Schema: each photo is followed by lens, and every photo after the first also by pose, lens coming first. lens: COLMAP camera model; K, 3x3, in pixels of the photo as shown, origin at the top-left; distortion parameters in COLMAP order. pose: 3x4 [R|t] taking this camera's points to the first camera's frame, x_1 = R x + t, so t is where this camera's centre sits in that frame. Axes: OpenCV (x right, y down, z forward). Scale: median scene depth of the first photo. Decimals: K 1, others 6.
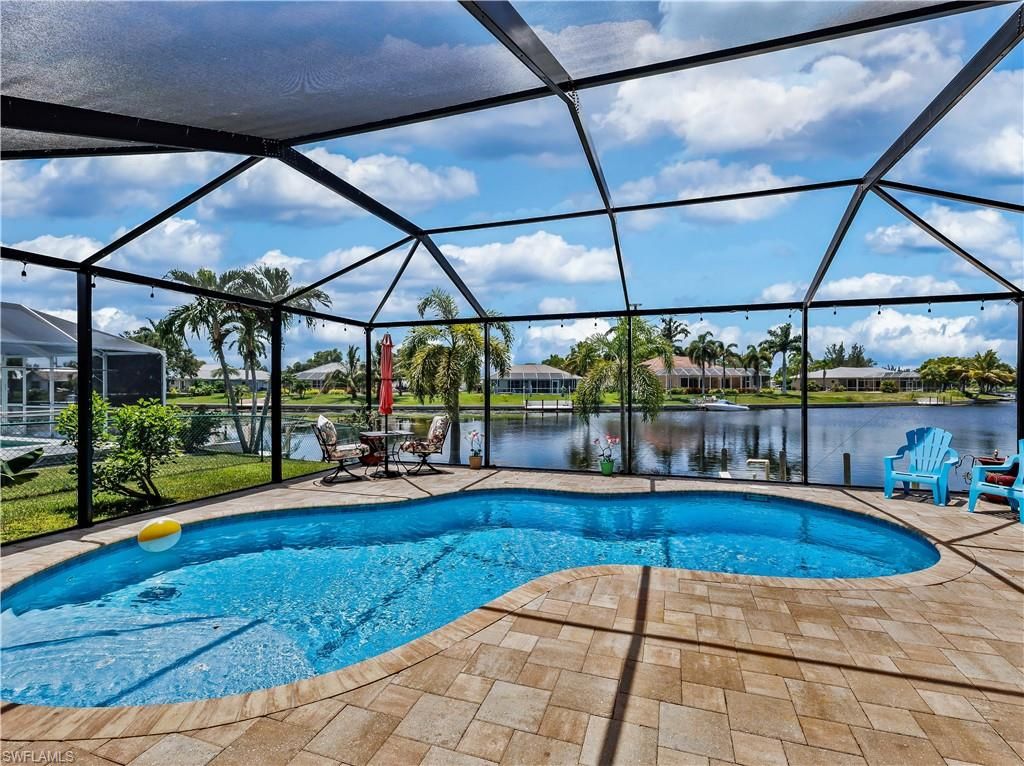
lens RADIAL K [[490.9, 0, 512.0], [0, 490.9, 383.0], [0, 0, 1]] dist [0.000610, 0.000348]
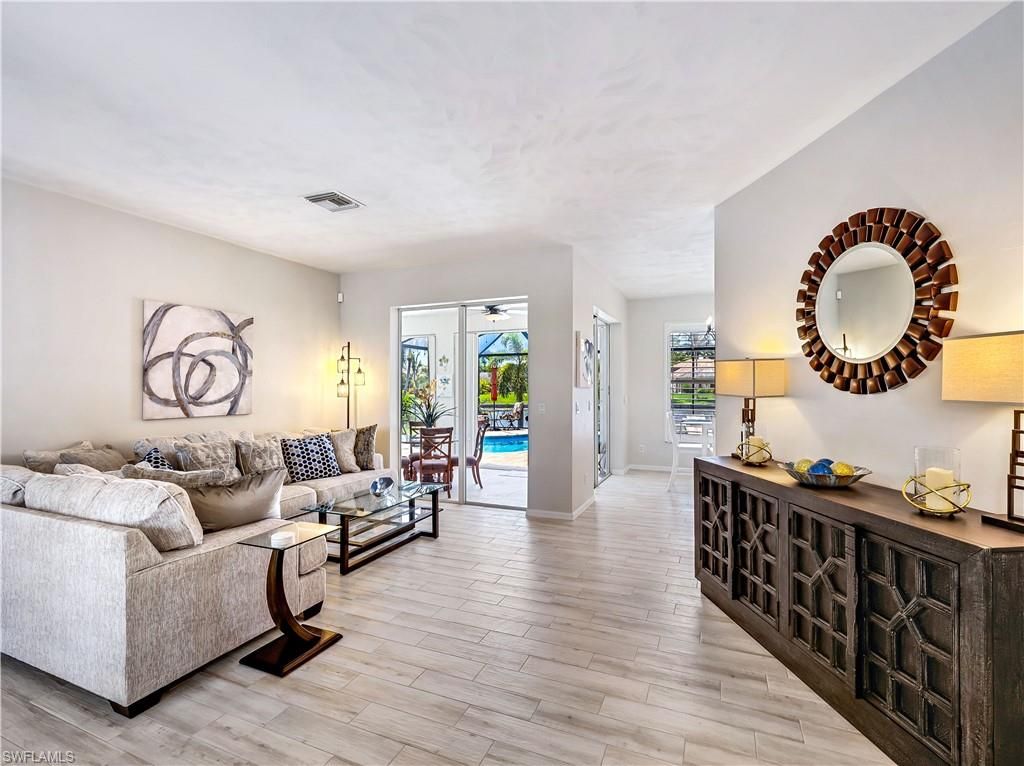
lens RADIAL K [[490.9, 0, 512.0], [0, 490.9, 383.0], [0, 0, 1]] dist [0.000610, 0.000348]
pose [[0.996430, -0.003729, -0.084345, -0.003918], [0.003454, 0.999988, -0.003398, -0.004911], [0.084357, 0.003095, 0.996431, -0.878460]]
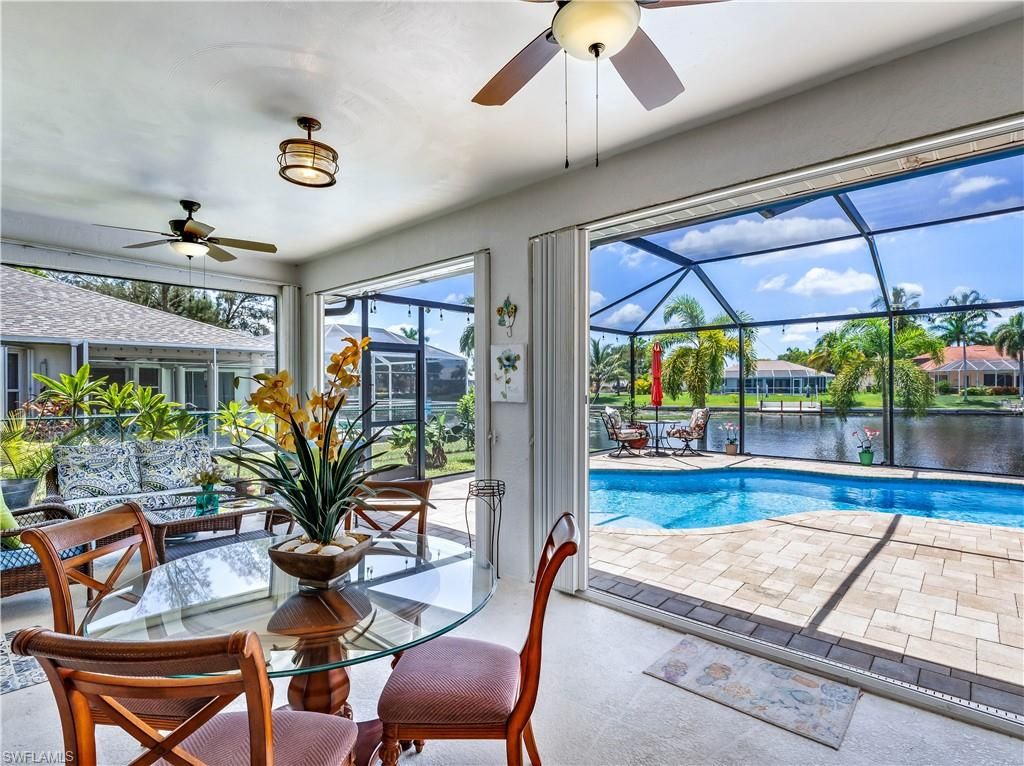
lens RADIAL K [[527.5, 0, 512.0], [0, 527.5, 383.0], [0, 0, 1]] dist [-0.002051, 0.000244]
pose [[0.919655, -0.005883, -0.392683, -0.055626], [0.005916, 0.999982, -0.001128, 0.002880], [0.392682, -0.001286, 0.919673, -0.312446]]
